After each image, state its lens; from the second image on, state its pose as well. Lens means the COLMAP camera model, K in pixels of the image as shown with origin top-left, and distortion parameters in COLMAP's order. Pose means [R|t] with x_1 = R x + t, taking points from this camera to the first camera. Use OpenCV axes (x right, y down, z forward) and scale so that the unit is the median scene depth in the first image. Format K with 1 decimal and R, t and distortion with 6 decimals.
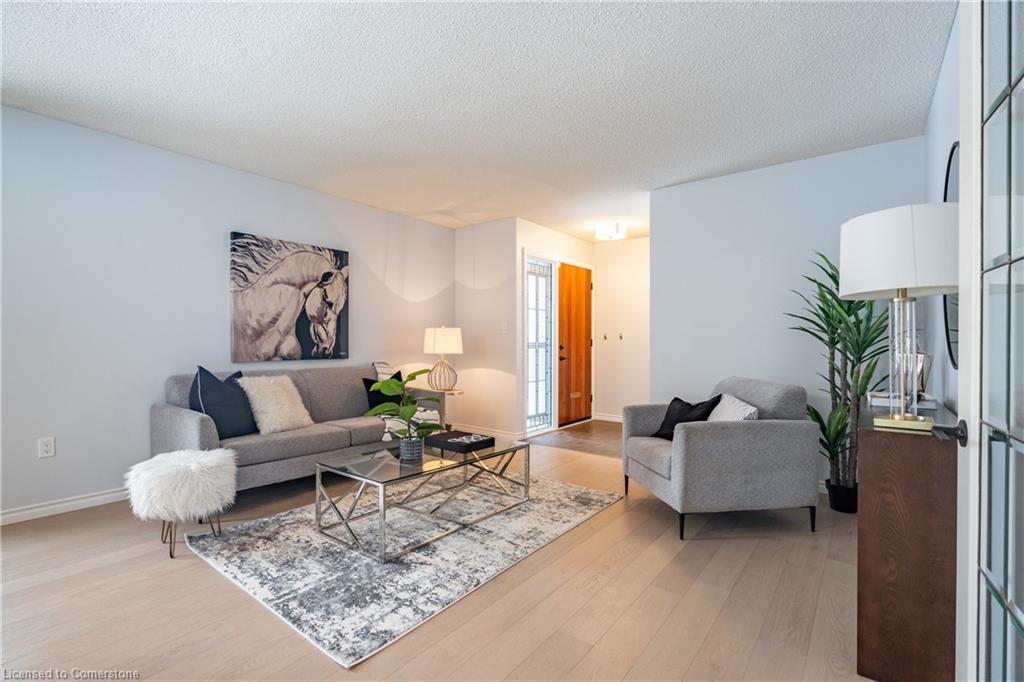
lens RADIAL K [[469.4, 0, 512.0], [0, 469.4, 341.0], [0, 0, 1]] dist [-0.002709, 0.000134]
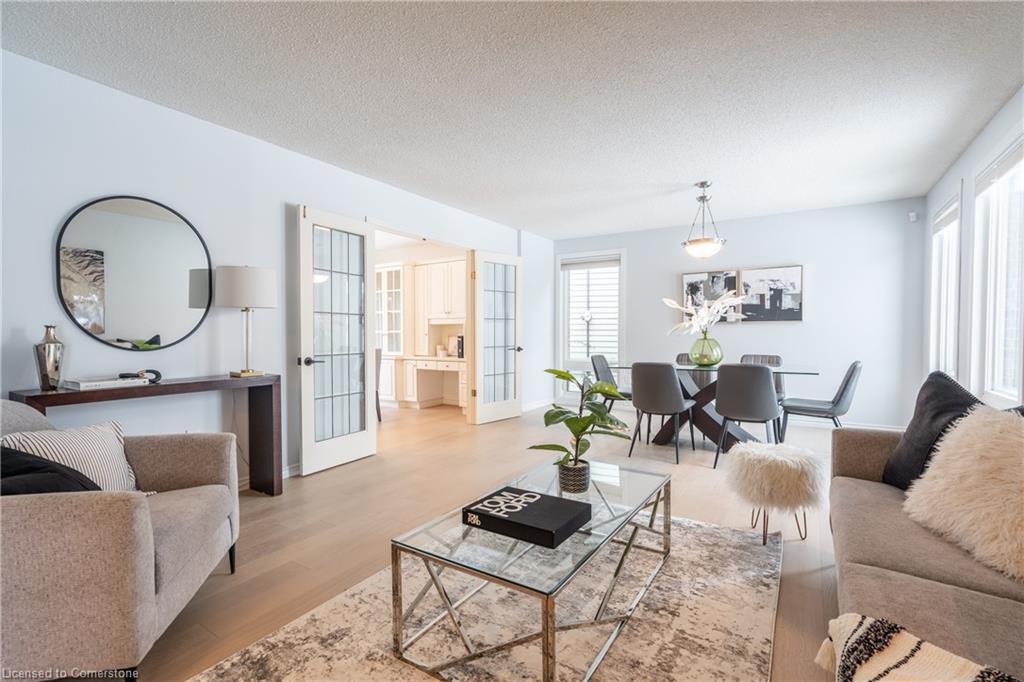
lens RADIAL K [[463.6, 0, 510.1], [0, 463.6, 343.8], [0, 0, 1]] dist [-0.001138, -0.000345]
pose [[-0.996908, 0.002032, -0.078549, -0.041949], [0.000011, 0.999669, 0.025725, -0.001057], [0.078575, 0.025644, -0.996578, 1.296734]]
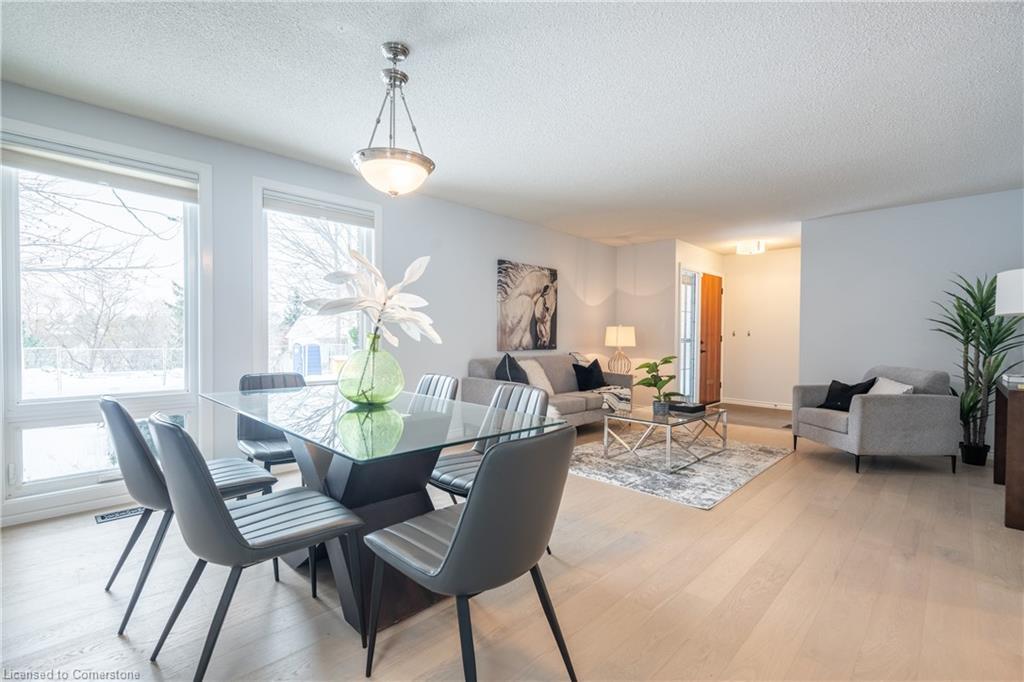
lens RADIAL K [[463.6, 0, 510.1], [0, 463.6, 343.8], [0, 0, 1]] dist [-0.001138, -0.000345]
pose [[0.992997, 0.008903, -0.117804, -0.392771], [-0.006797, 0.999810, 0.018260, -0.002327], [0.117944, -0.017331, 0.992869, -0.403434]]
